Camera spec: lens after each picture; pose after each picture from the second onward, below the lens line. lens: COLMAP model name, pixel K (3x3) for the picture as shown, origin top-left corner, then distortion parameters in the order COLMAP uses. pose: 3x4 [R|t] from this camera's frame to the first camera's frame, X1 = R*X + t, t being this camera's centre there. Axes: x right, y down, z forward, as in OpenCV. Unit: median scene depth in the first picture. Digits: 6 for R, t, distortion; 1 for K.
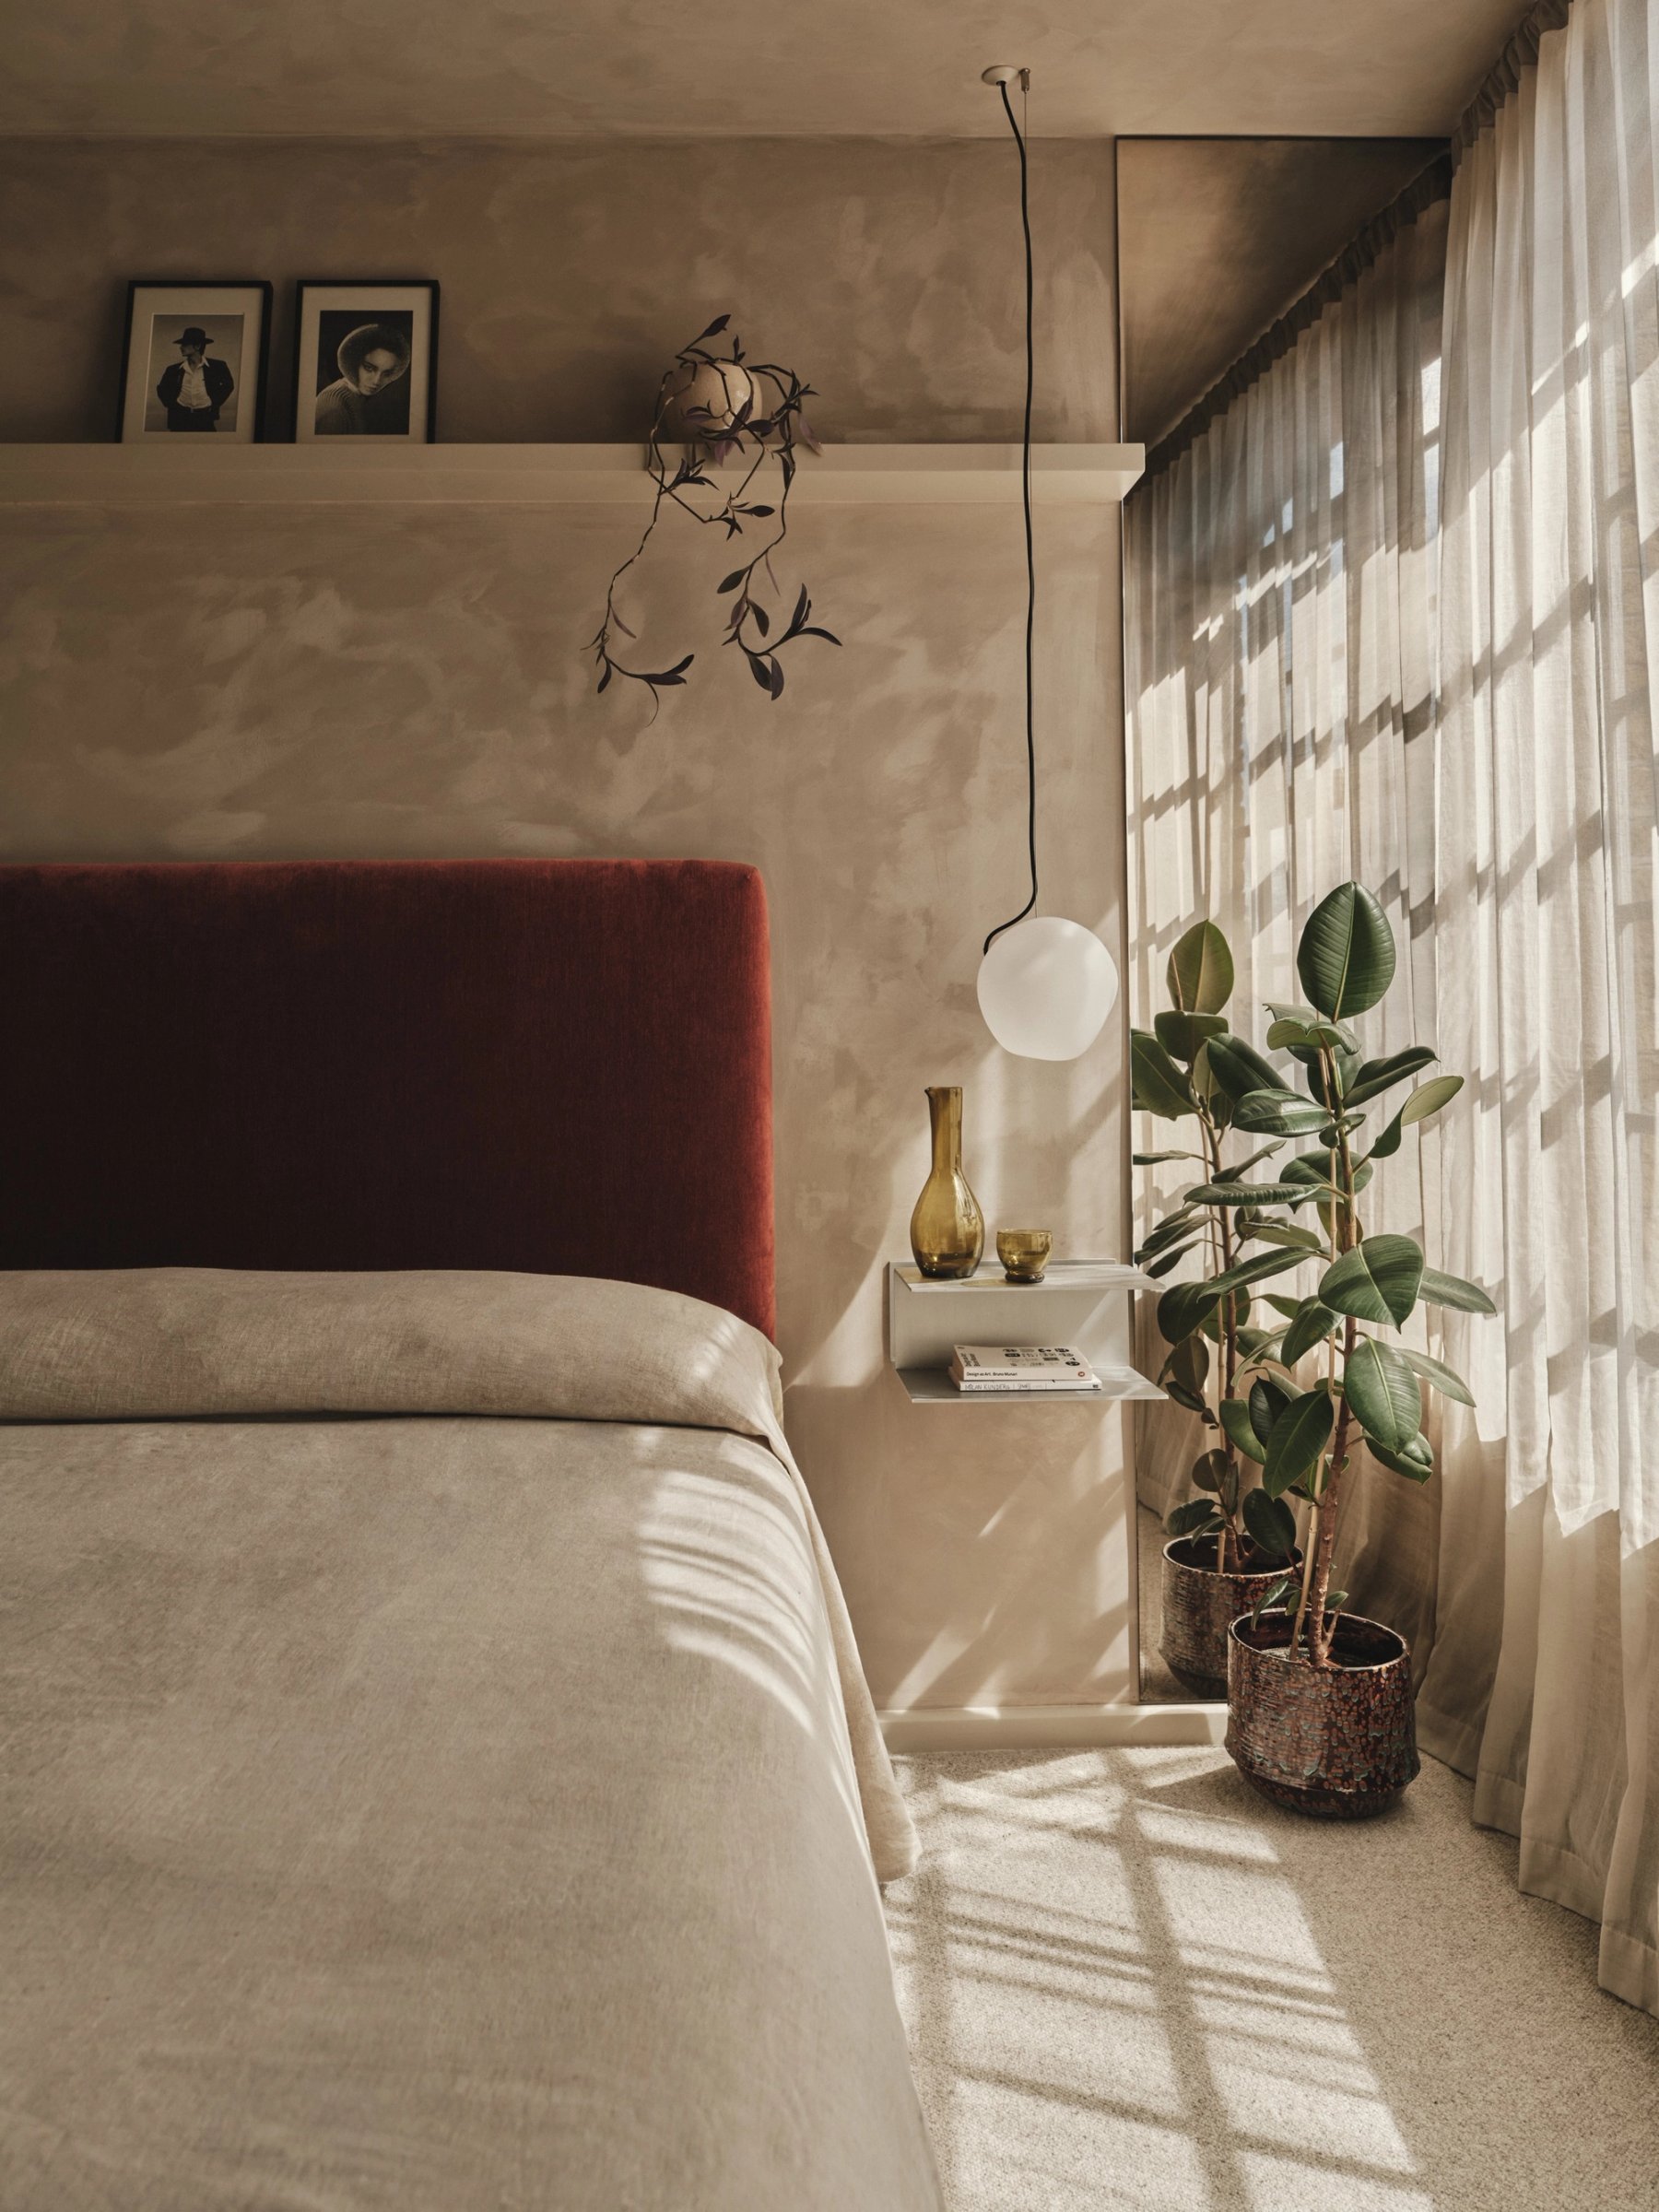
lens RADIAL K [[1587.6, 0, 700.4], [0, 1587.6, 1098.9], [0, 0, 1]] dist [-0.005091, -0.000882]
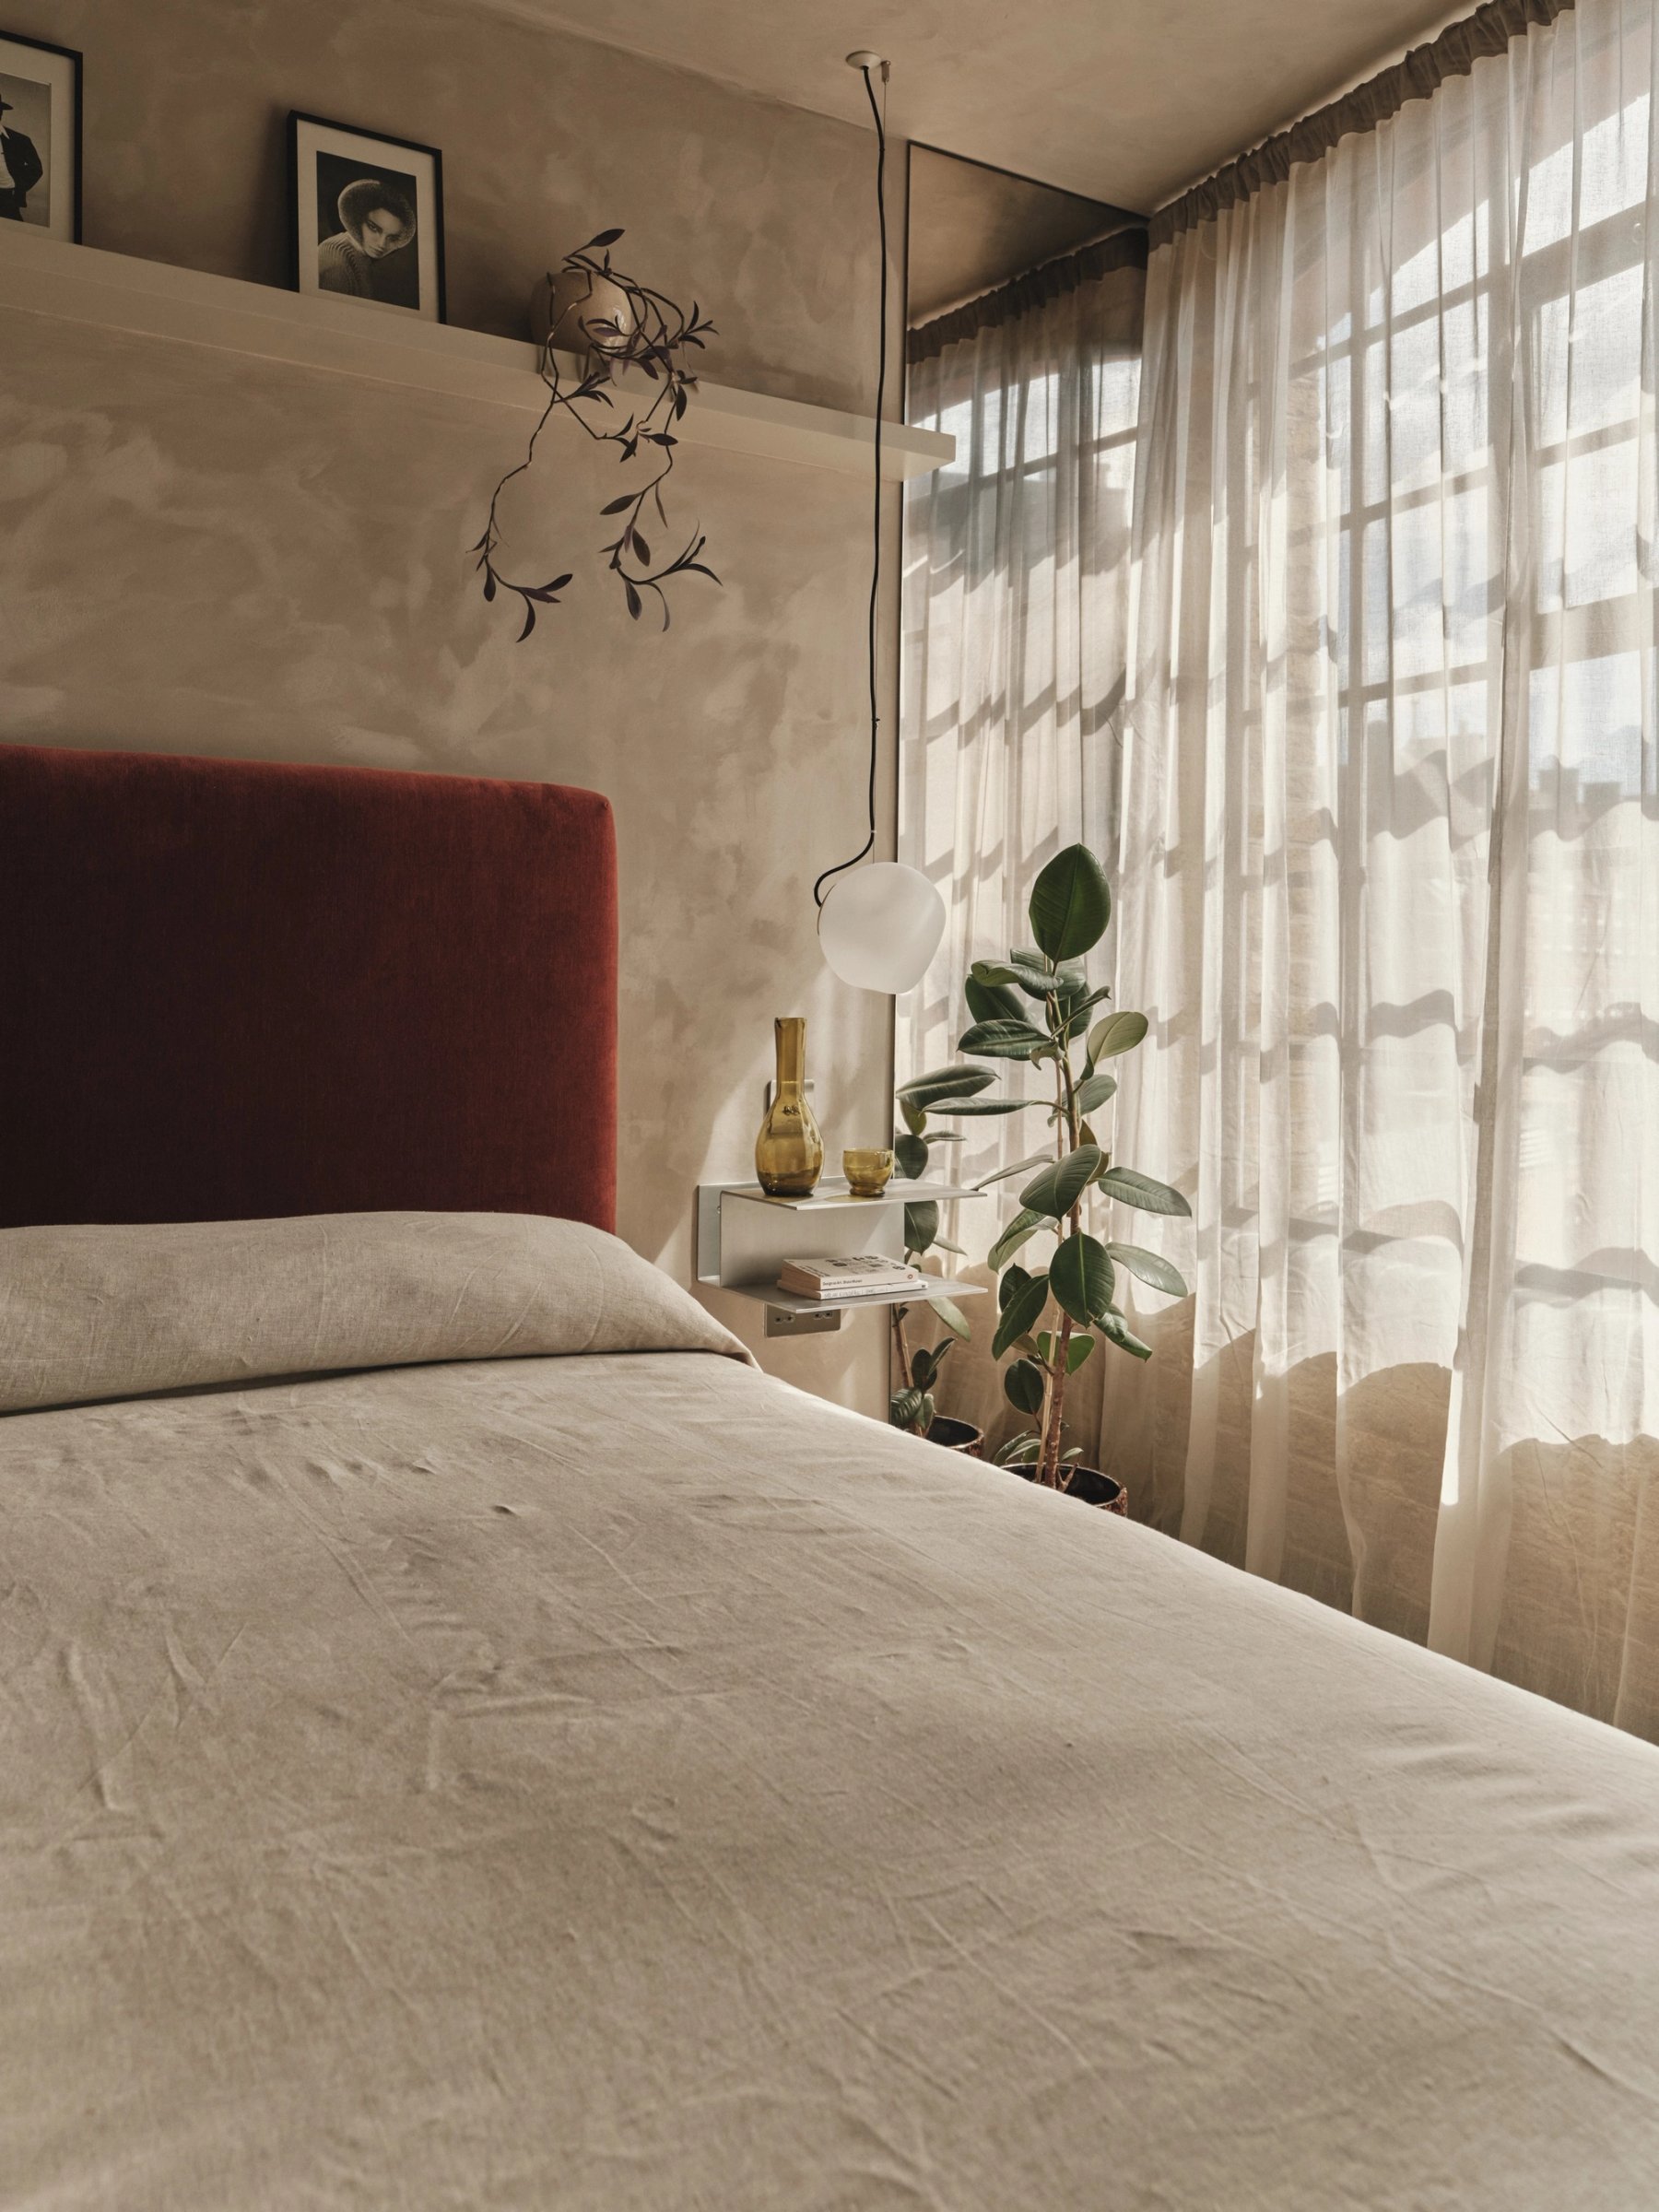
lens RADIAL K [[1587.6, 0, 771.3], [0, 1587.6, 1095.9], [0, 0, 1]] dist [-0.005091, -0.000882]
pose [[0.881701, -0.017024, 0.471502, -0.346330], [-0.003410, 0.999093, 0.042449, -0.000224], [-0.471797, -0.039035, 0.880843, 0.064937]]
